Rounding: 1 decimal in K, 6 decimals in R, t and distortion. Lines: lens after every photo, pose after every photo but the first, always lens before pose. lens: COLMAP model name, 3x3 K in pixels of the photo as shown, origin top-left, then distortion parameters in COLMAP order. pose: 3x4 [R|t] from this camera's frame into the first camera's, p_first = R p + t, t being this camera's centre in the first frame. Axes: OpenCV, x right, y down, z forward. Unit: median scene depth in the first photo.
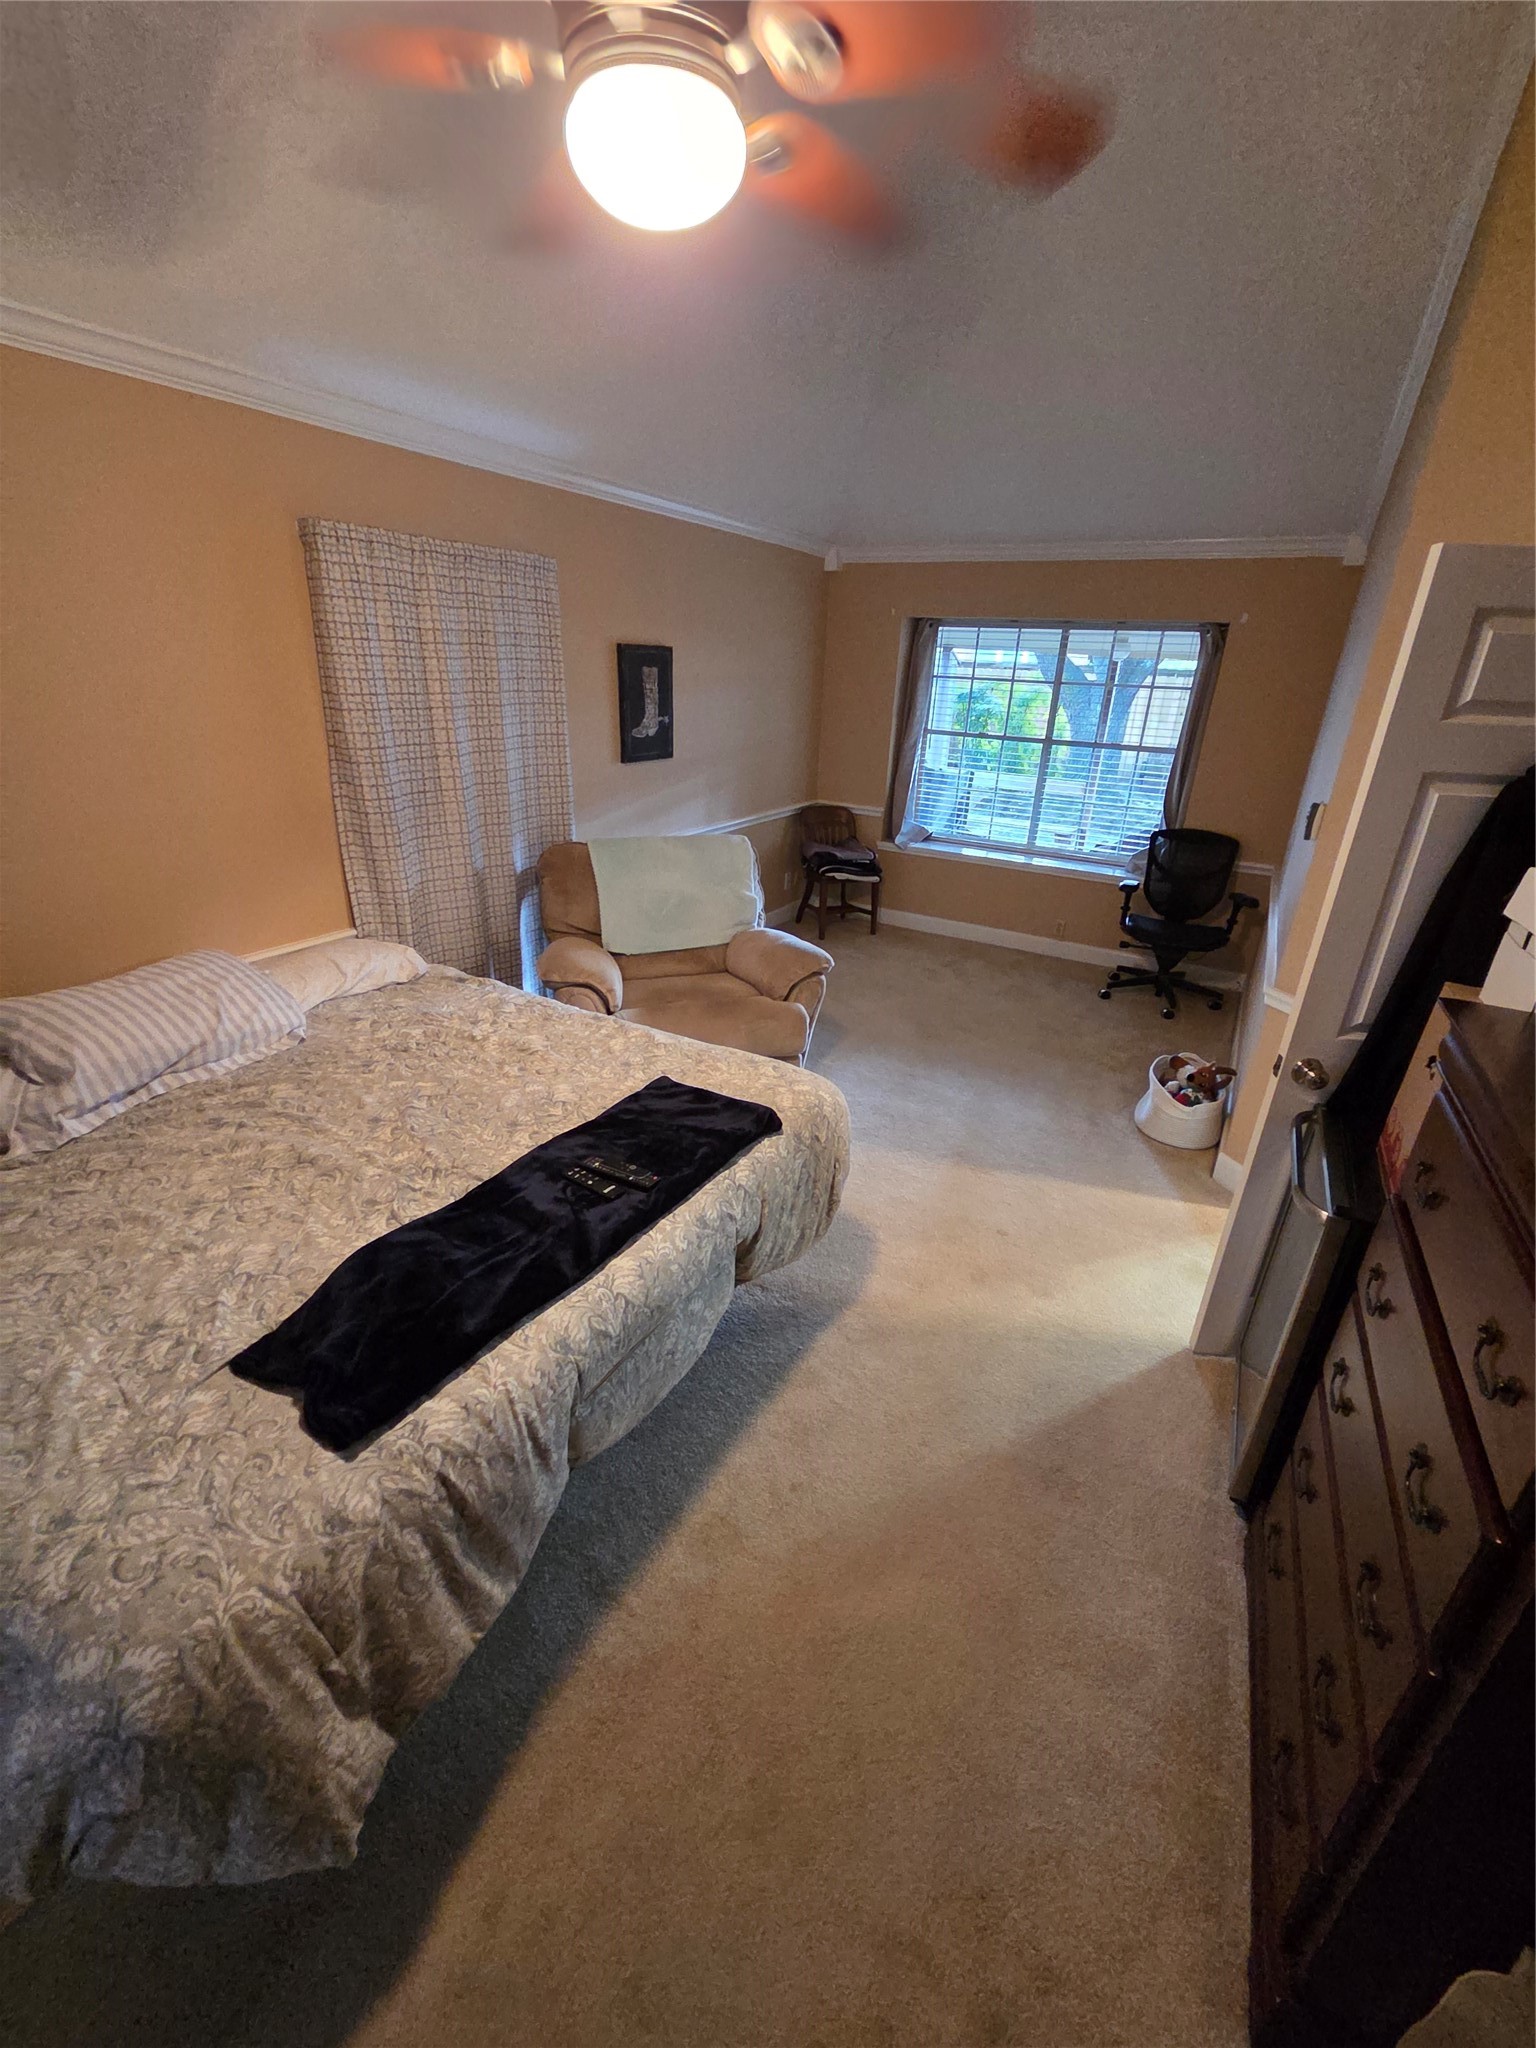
lens RADIAL K [[840.8, 0, 768.0], [0, 840.8, 1024.0], [0, 0, 1]] dist [0.008572, -0.008474]
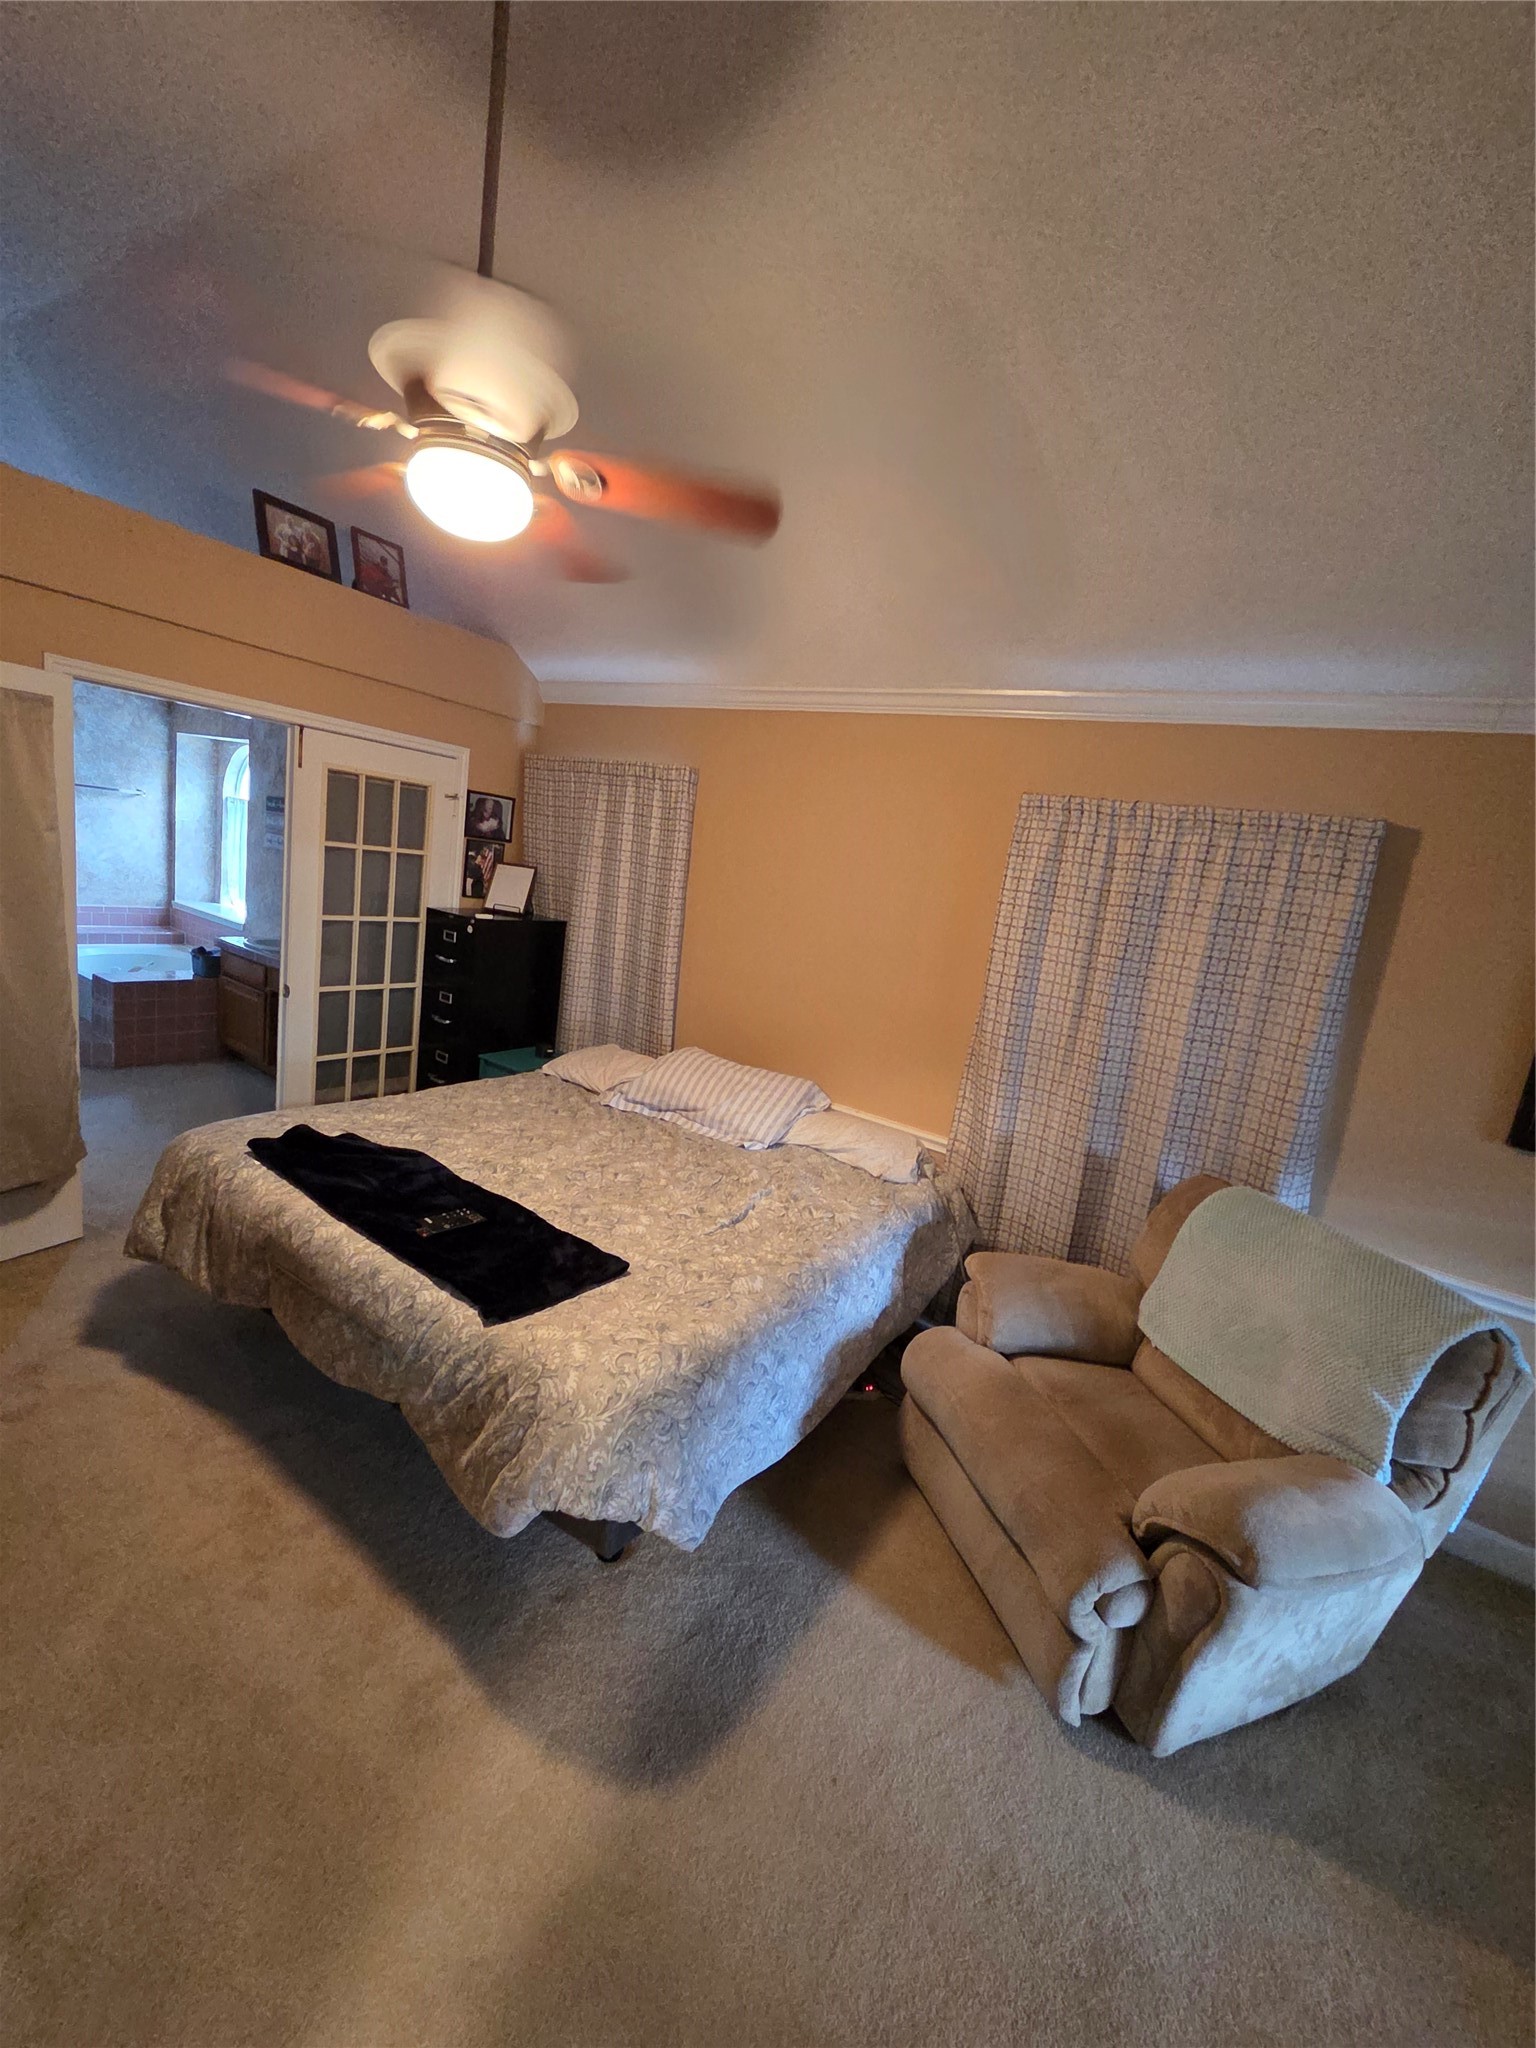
lens RADIAL K [[840.8, 0, 768.0], [0, 840.8, 1024.0], [0, 0, 1]] dist [0.008572, -0.008474]
pose [[-0.049998, 0.144783, -0.988199, 0.832907], [-0.525497, 0.837592, 0.149305, -0.422742], [0.849325, 0.526761, 0.034205, 1.073754]]
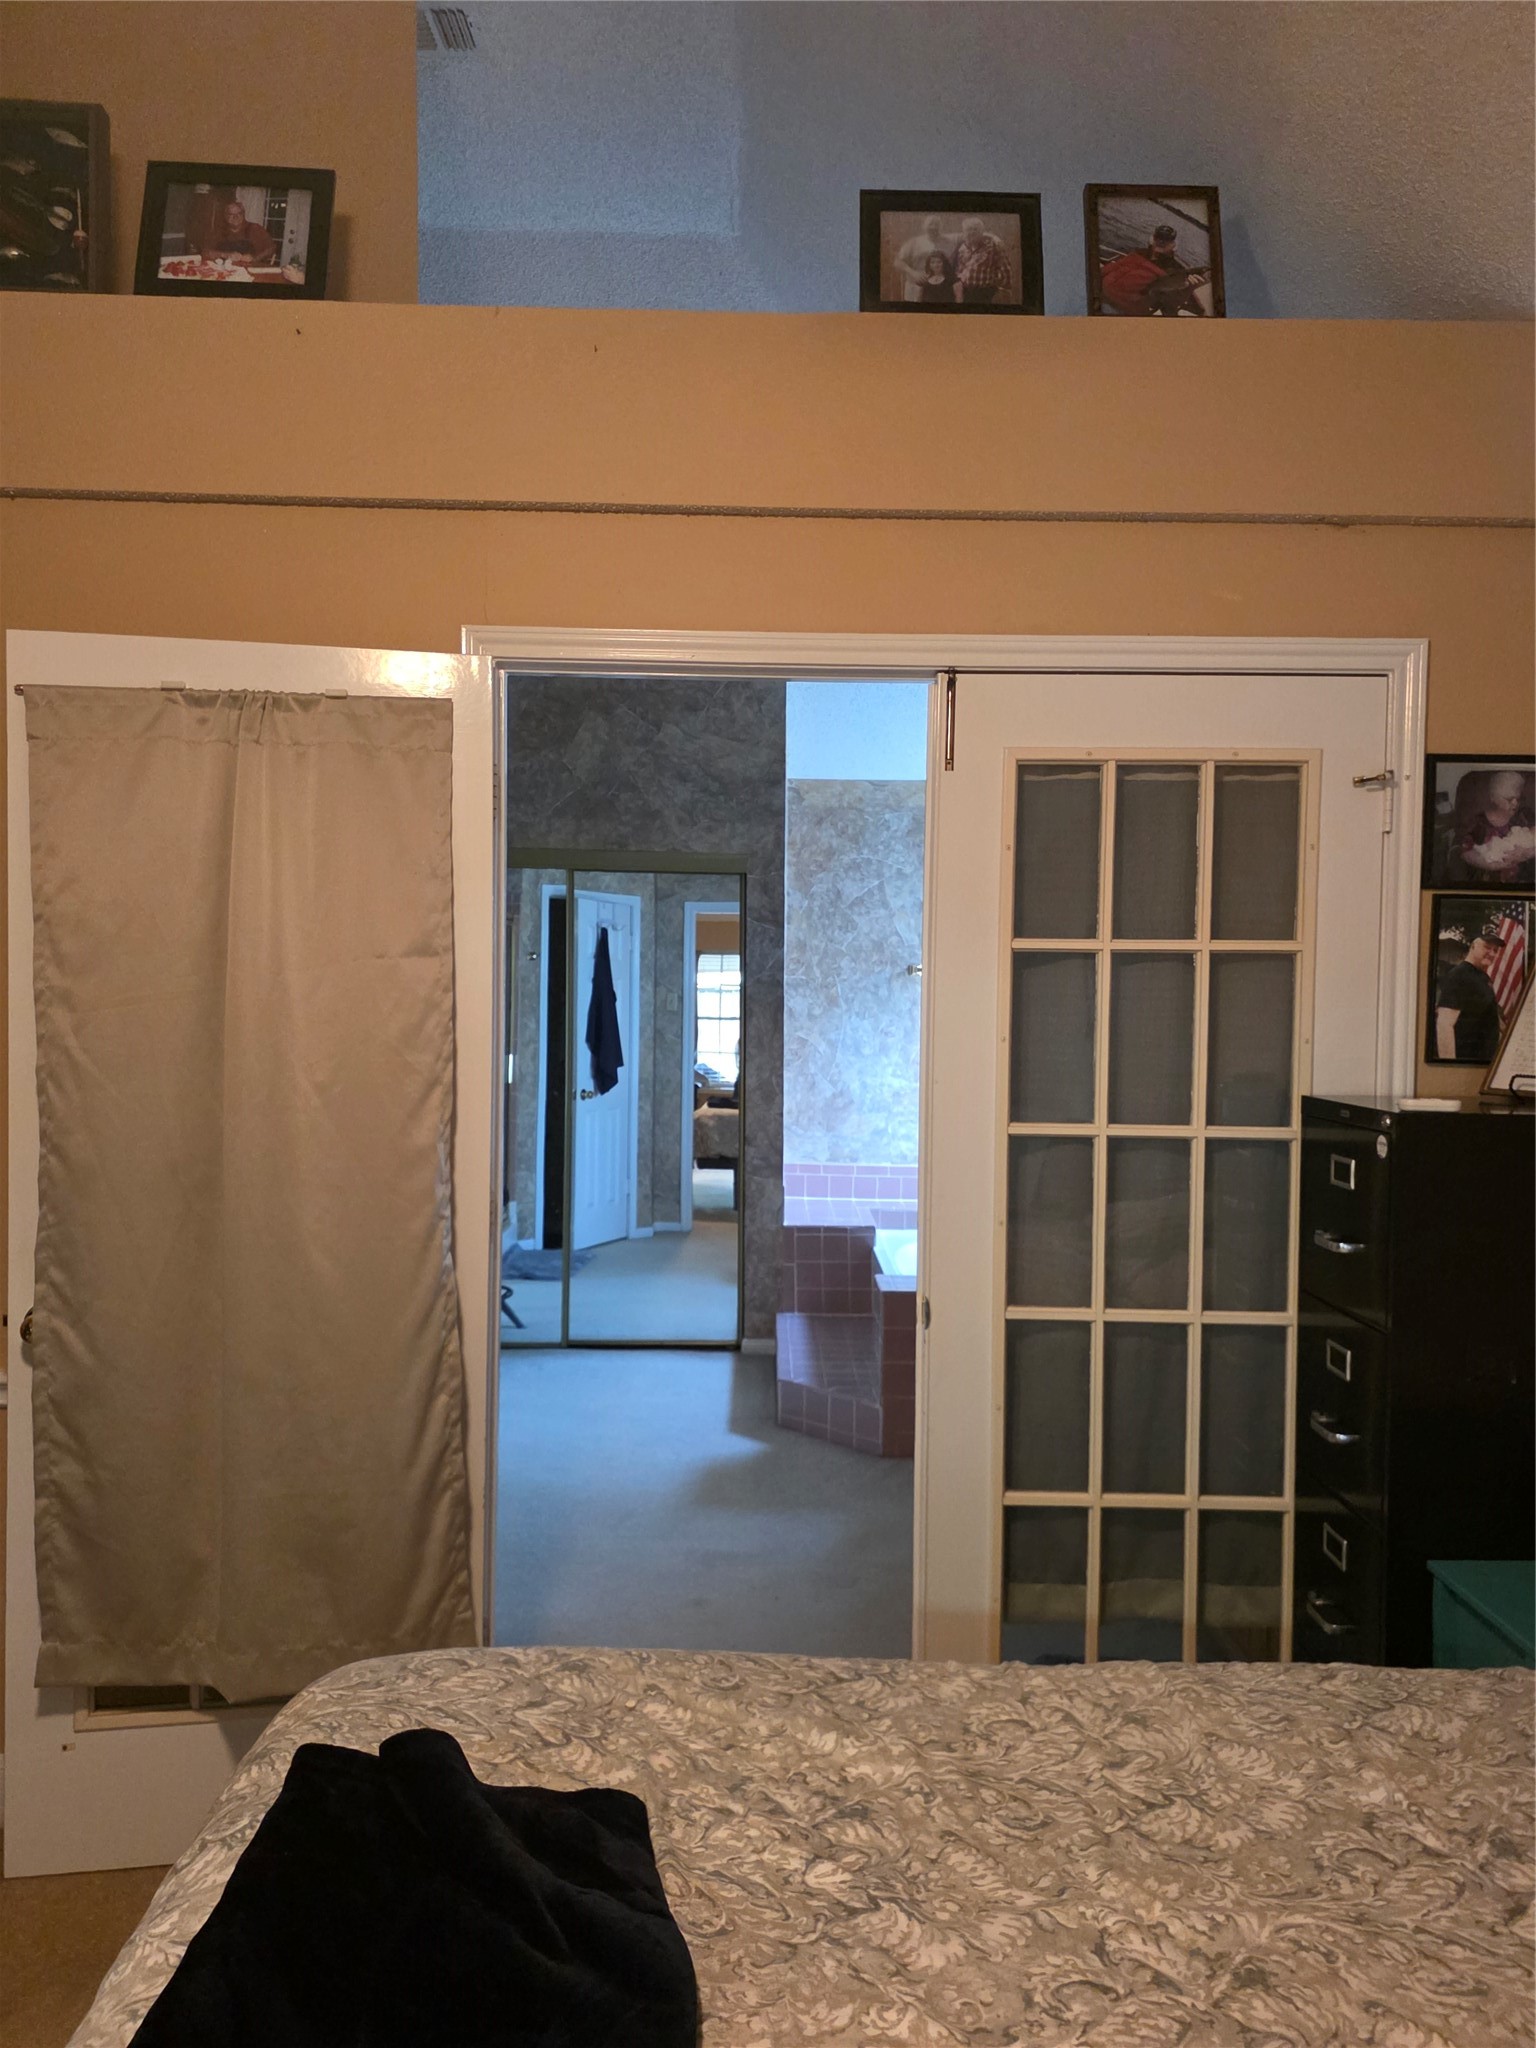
lens RADIAL K [[1491.5, 0, 774.3], [0, 1491.5, 1047.0], [0, 0, 1]] dist [0.124525, -0.191755]
pose [[-0.857391, -0.032943, -0.513610, -0.105409], [-0.247495, 0.901377, 0.355339, -0.308148], [0.451251, 0.431781, -0.780986, 1.078150]]
